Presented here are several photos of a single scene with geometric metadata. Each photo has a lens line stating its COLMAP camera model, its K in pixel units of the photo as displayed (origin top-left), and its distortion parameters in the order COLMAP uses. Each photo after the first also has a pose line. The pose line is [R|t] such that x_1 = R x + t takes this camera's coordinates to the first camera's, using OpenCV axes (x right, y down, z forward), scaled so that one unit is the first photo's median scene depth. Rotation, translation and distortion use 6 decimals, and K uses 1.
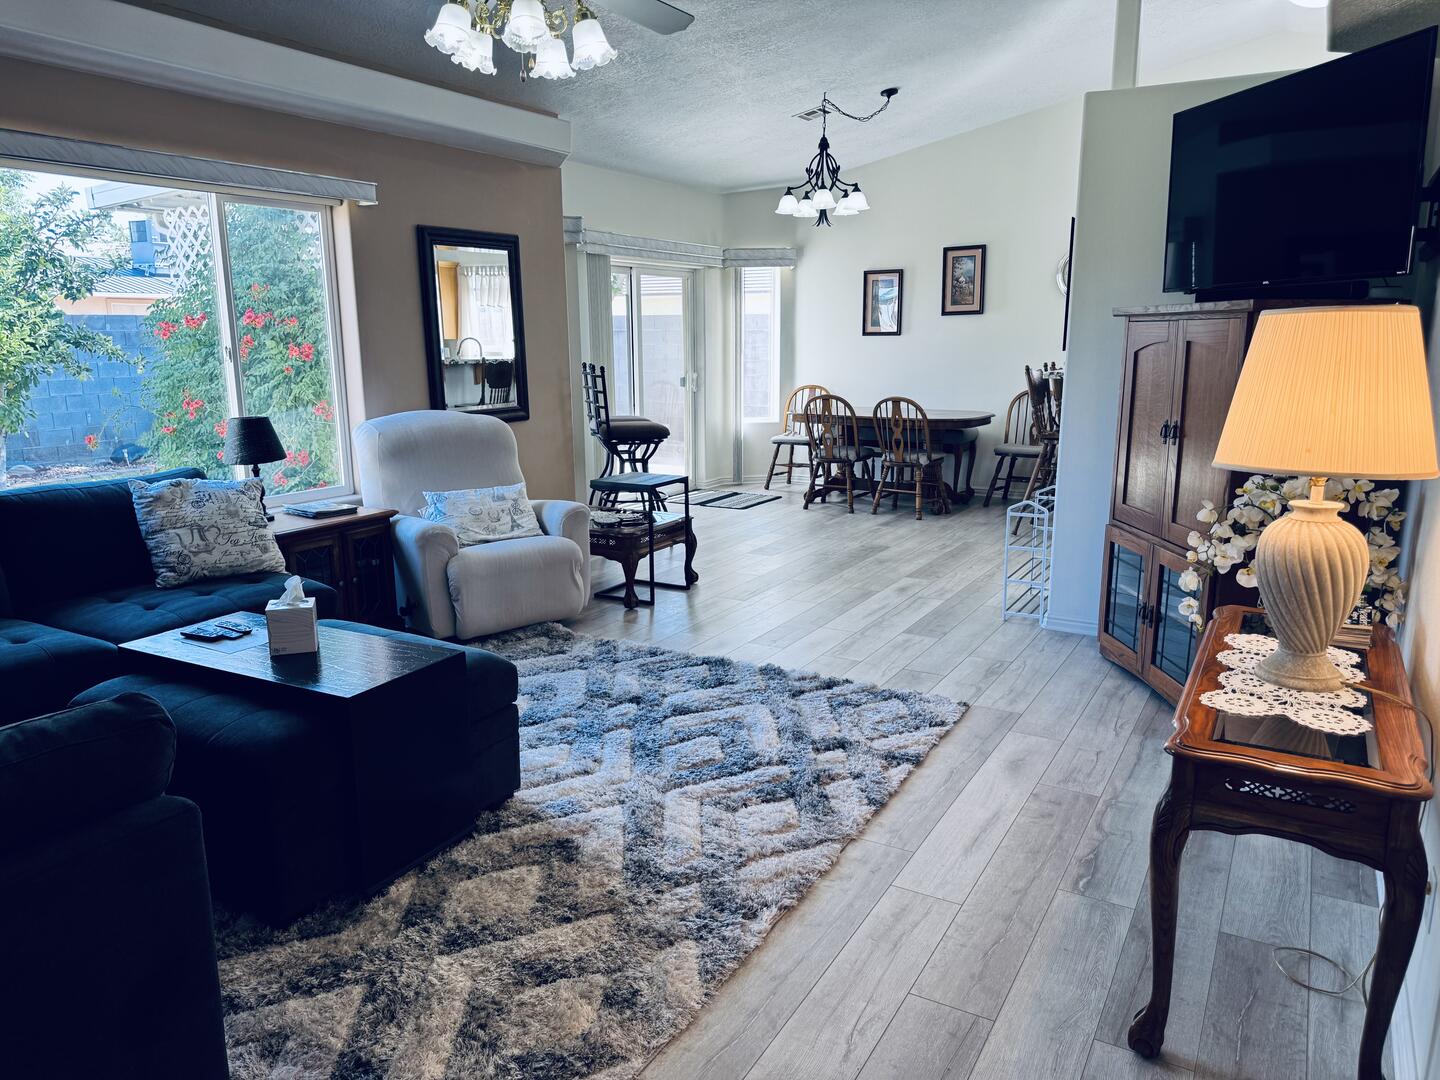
lens RADIAL K [[1035.3, 0, 715.6], [0, 1035.3, 539.9], [0, 0, 1]] dist [0.148161, -0.209651]
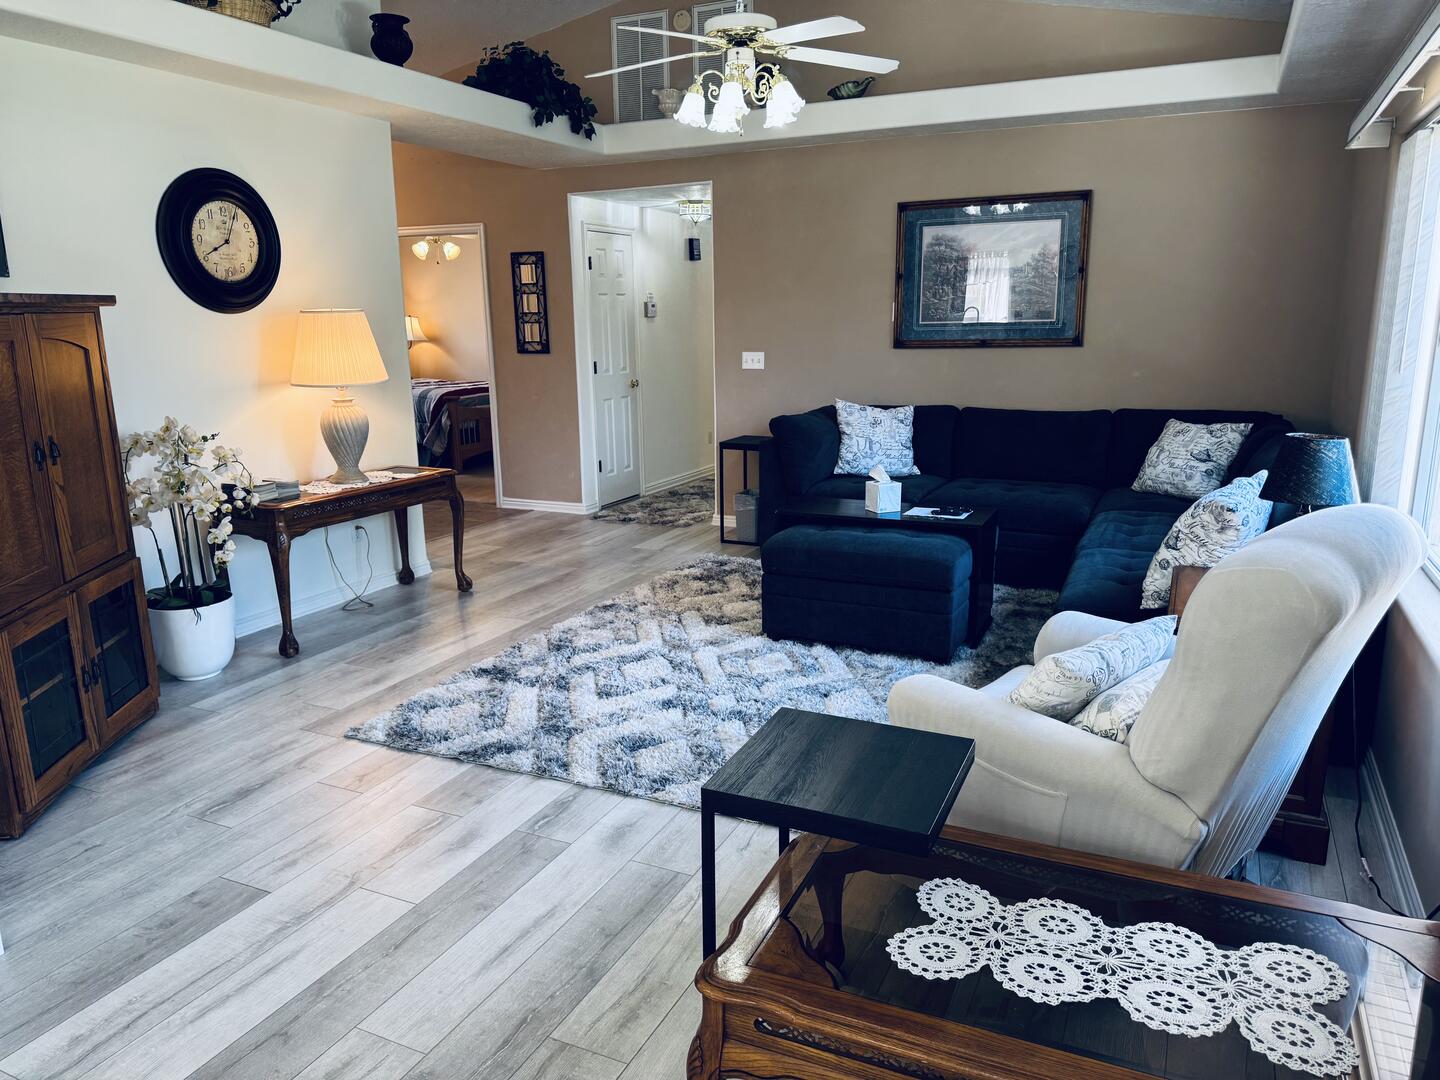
lens RADIAL K [[1035.3, 0, 715.6], [0, 1035.3, 539.9], [0, 0, 1]] dist [0.148161, -0.209651]
pose [[-0.996606, 0.041754, -0.070942, -0.018536], [0.009286, 0.913335, 0.407104, -0.347118], [0.081792, 0.405063, -0.910623, 1.703758]]
